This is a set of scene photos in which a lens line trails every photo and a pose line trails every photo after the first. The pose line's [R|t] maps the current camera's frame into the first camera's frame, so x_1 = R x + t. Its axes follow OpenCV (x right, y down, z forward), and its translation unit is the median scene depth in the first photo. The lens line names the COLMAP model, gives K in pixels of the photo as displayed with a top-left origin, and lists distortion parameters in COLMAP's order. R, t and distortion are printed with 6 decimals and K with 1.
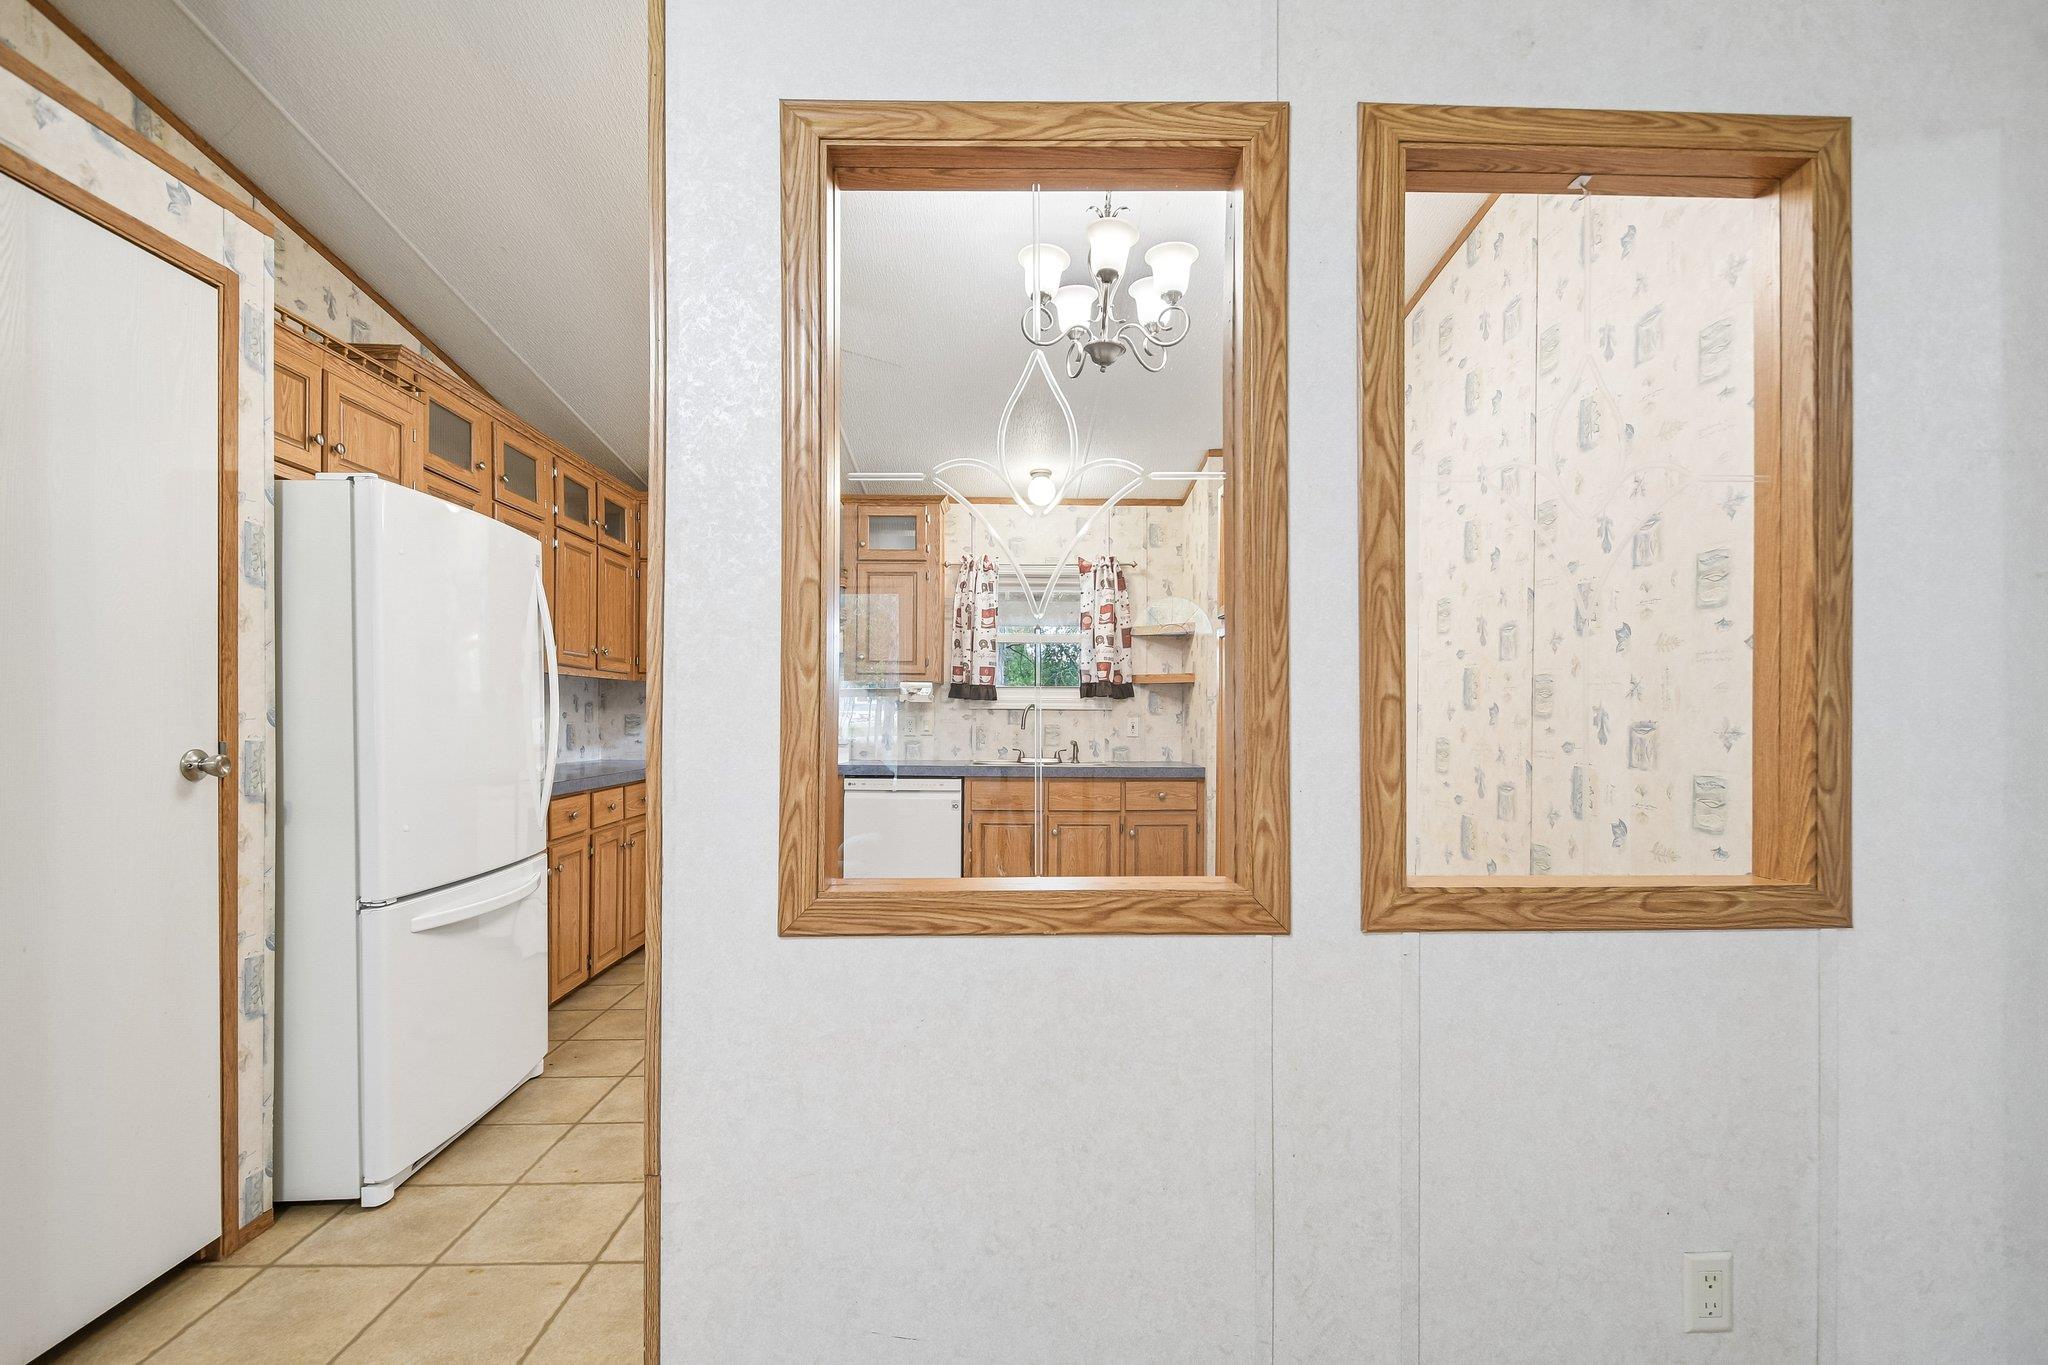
lens RADIAL K [[906.7, 0, 1013.5], [0, 906.7, 715.8], [0, 0, 1]] dist [0.016309, -0.009493]
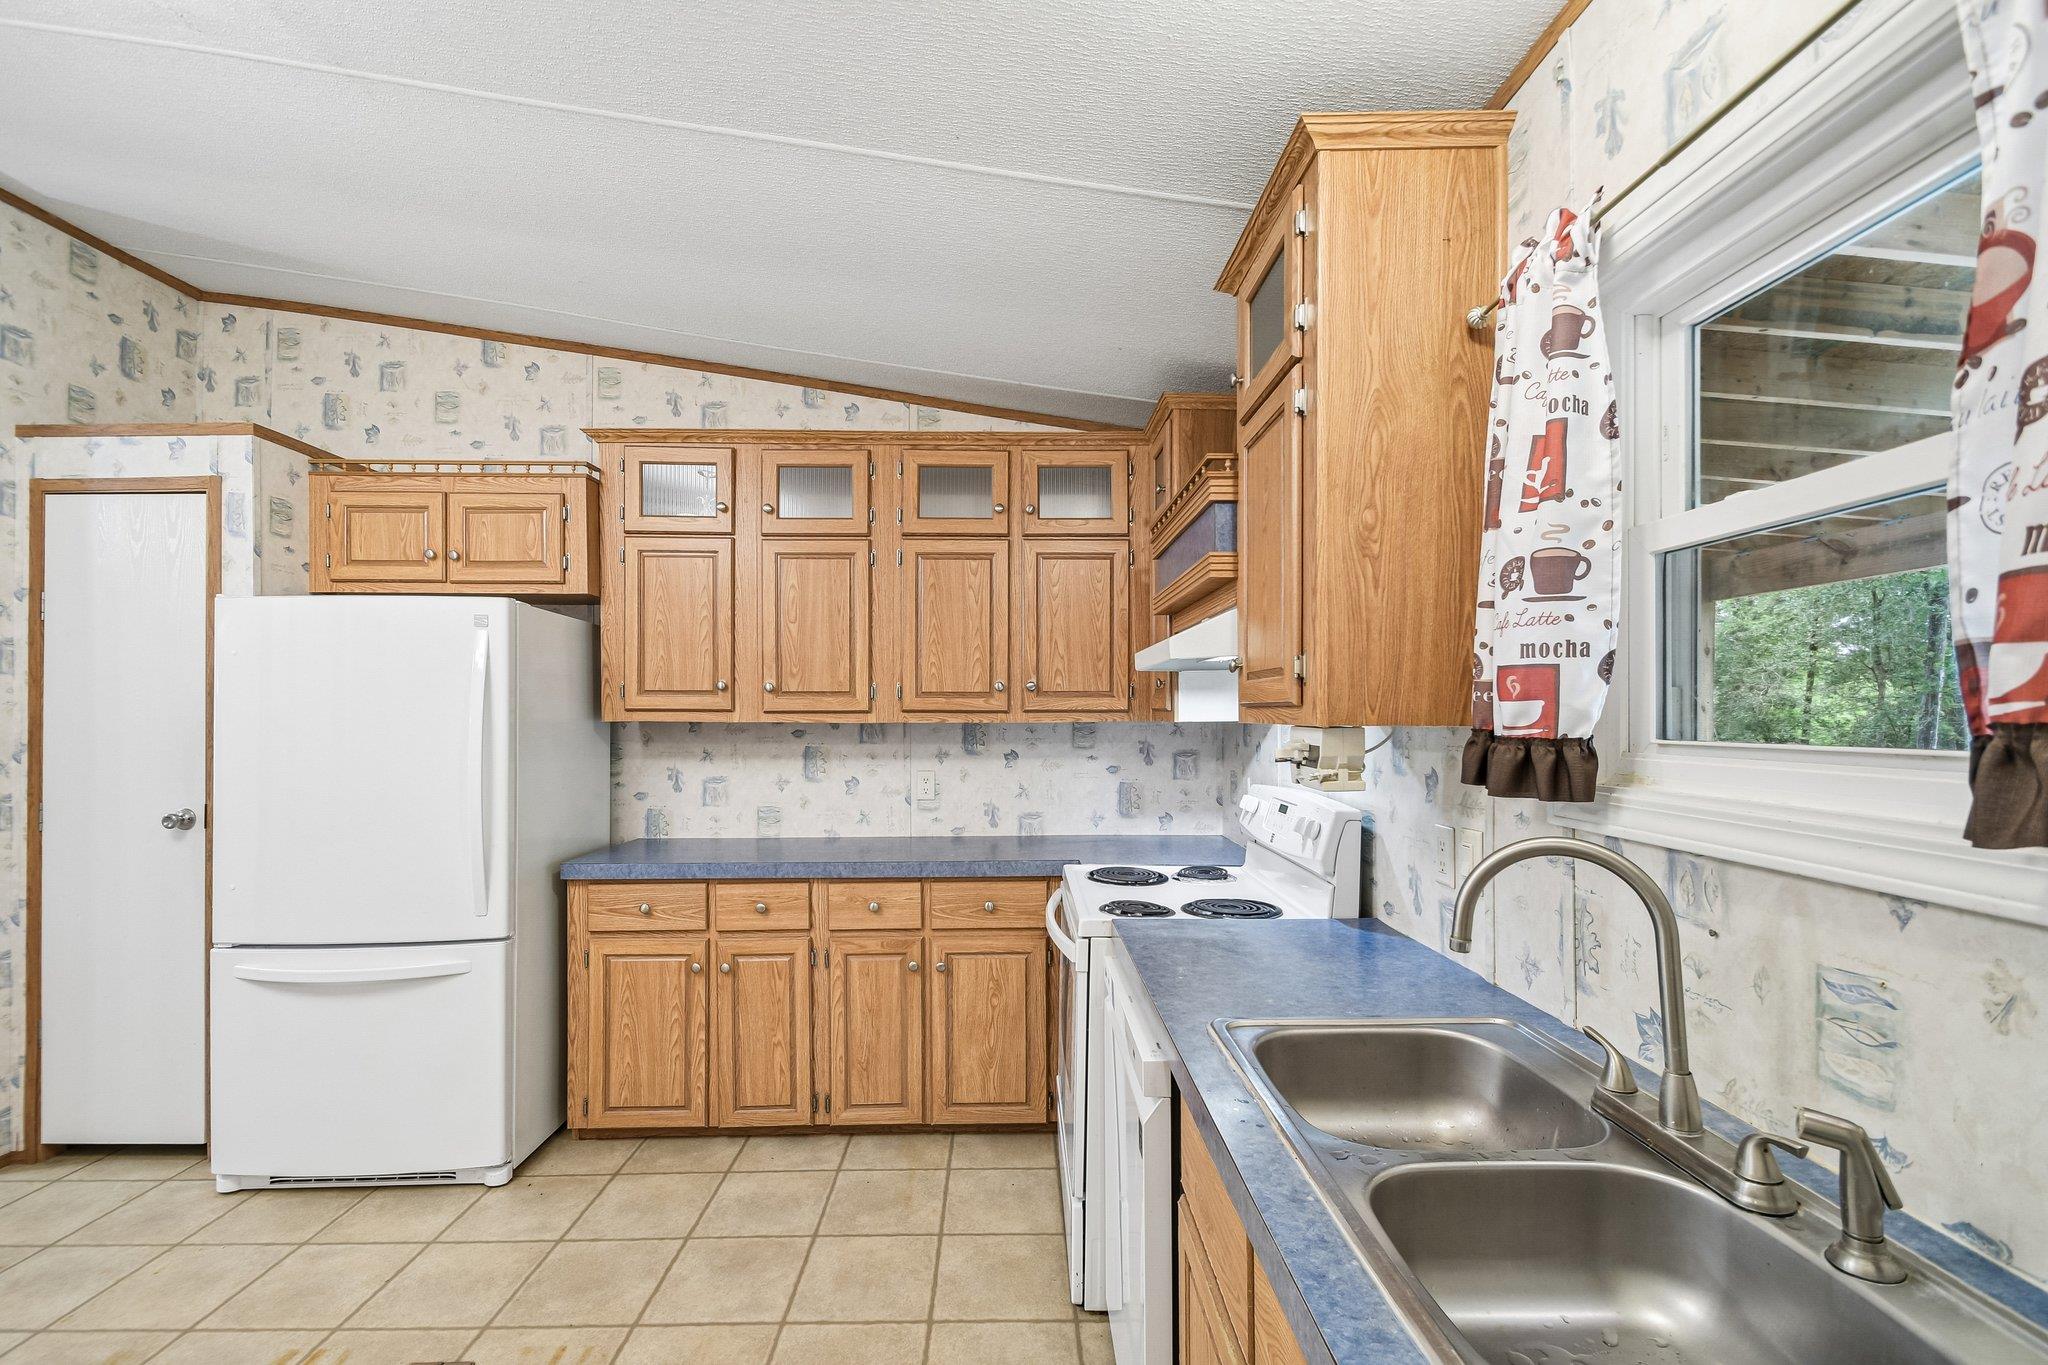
lens RADIAL K [[906.7, 0, 1041.5], [0, 906.7, 716.4], [0, 0, 1]] dist [0.016309, -0.009493]
pose [[0.002379, -0.002150, -0.999995, 0.263613], [0.000787, 0.999997, -0.002149, -0.047280], [0.999997, -0.000782, 0.002381, 1.040489]]
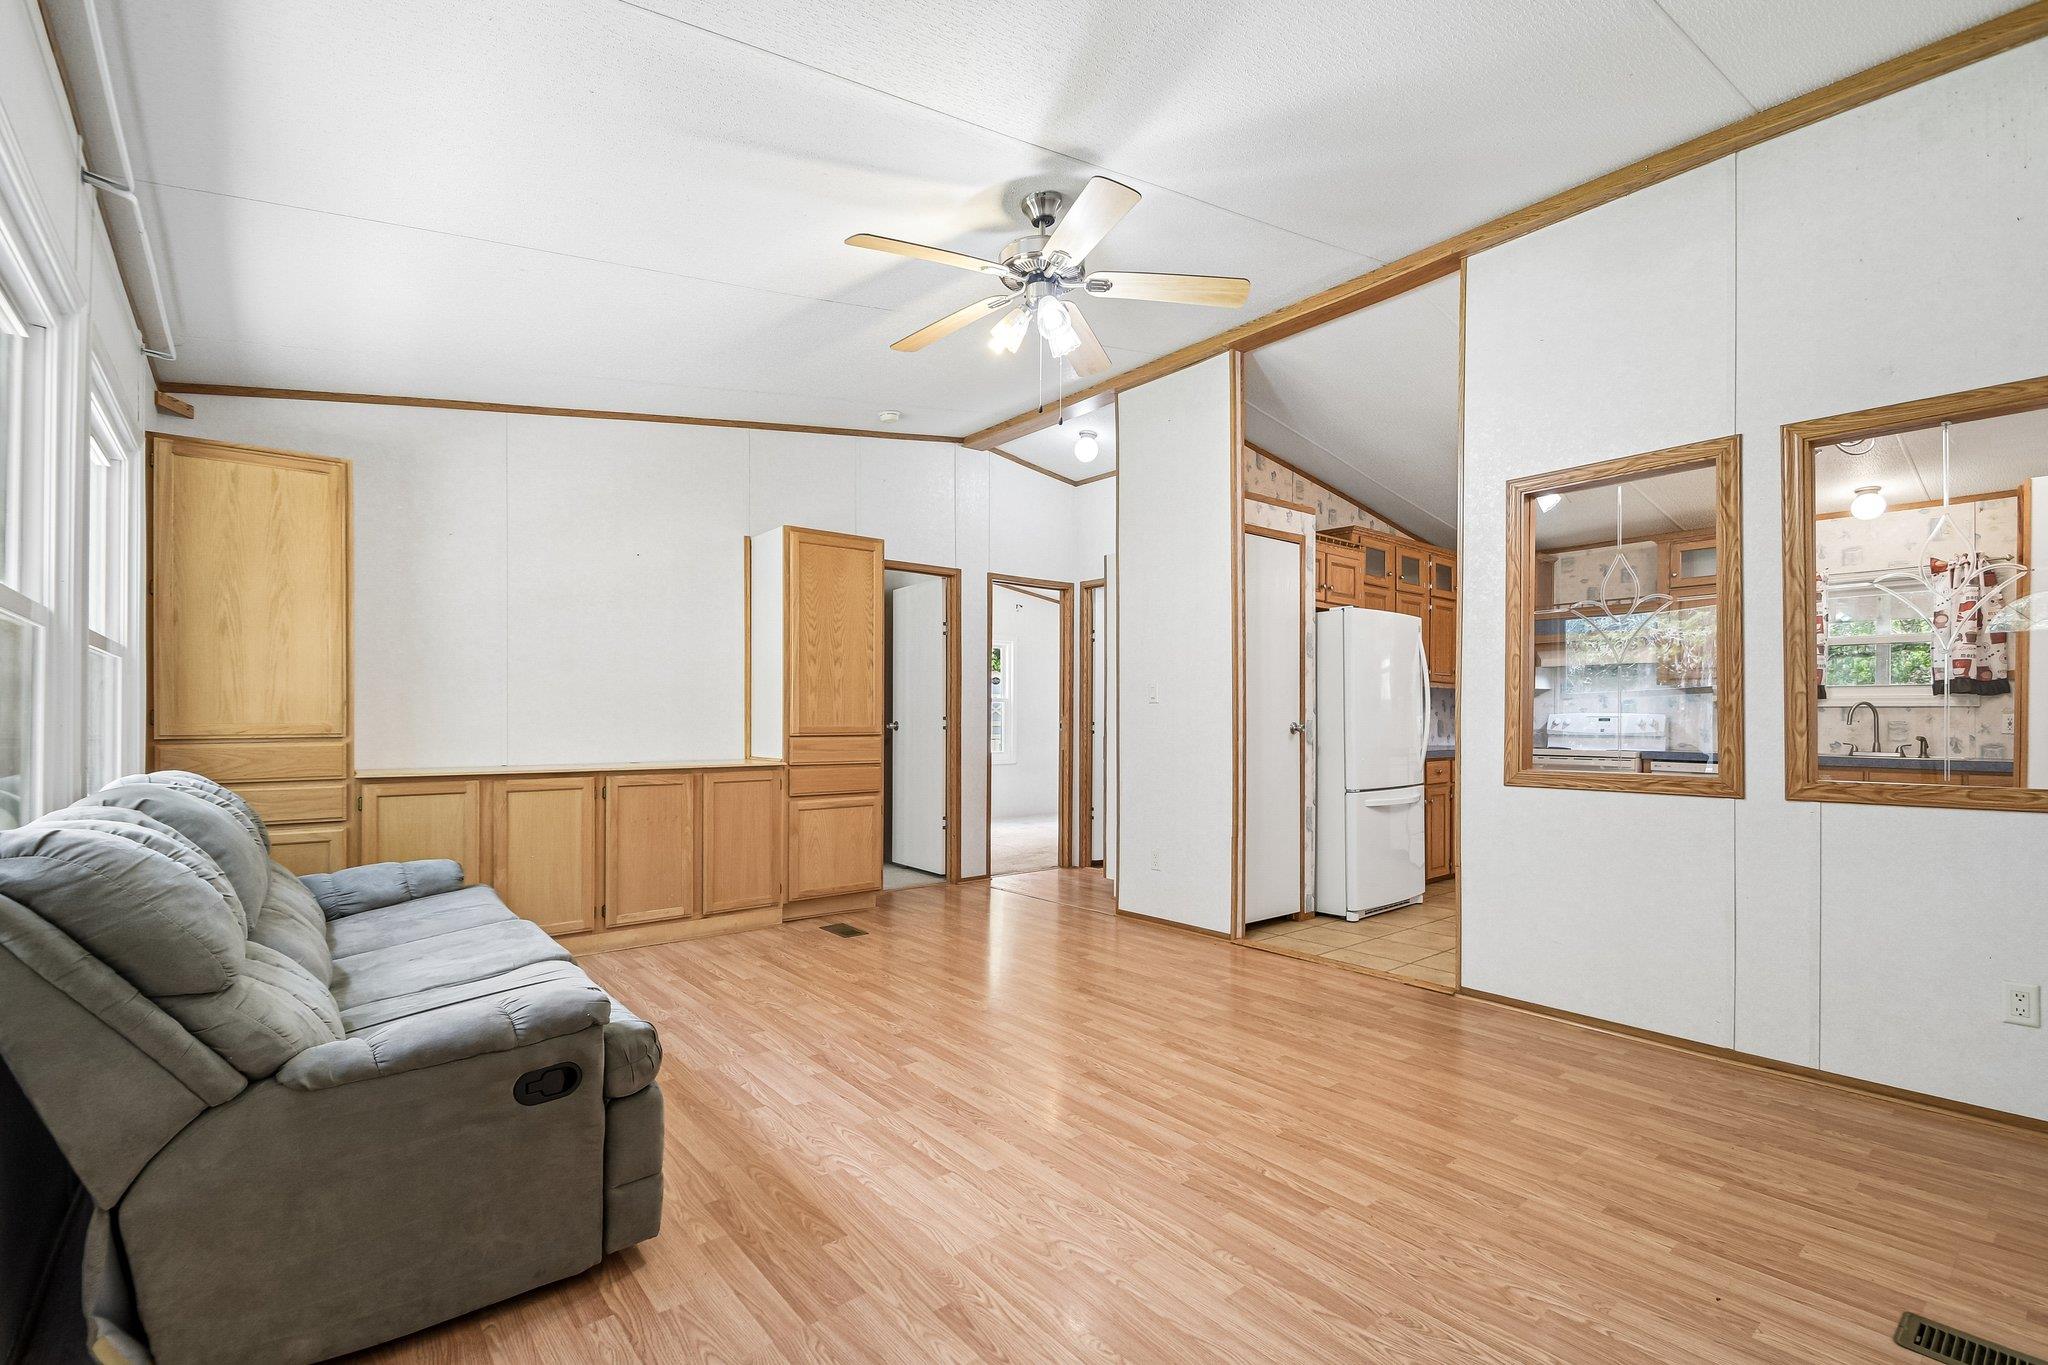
lens RADIAL K [[906.7, 0, 1016.0], [0, 906.7, 714.2], [0, 0, 1]] dist [0.016309, -0.009493]
pose [[0.622053, -0.003769, -0.782966, 0.288598], [-0.003173, 0.999968, -0.007335, 0.015522], [0.782969, 0.007047, 0.622021, -0.551567]]
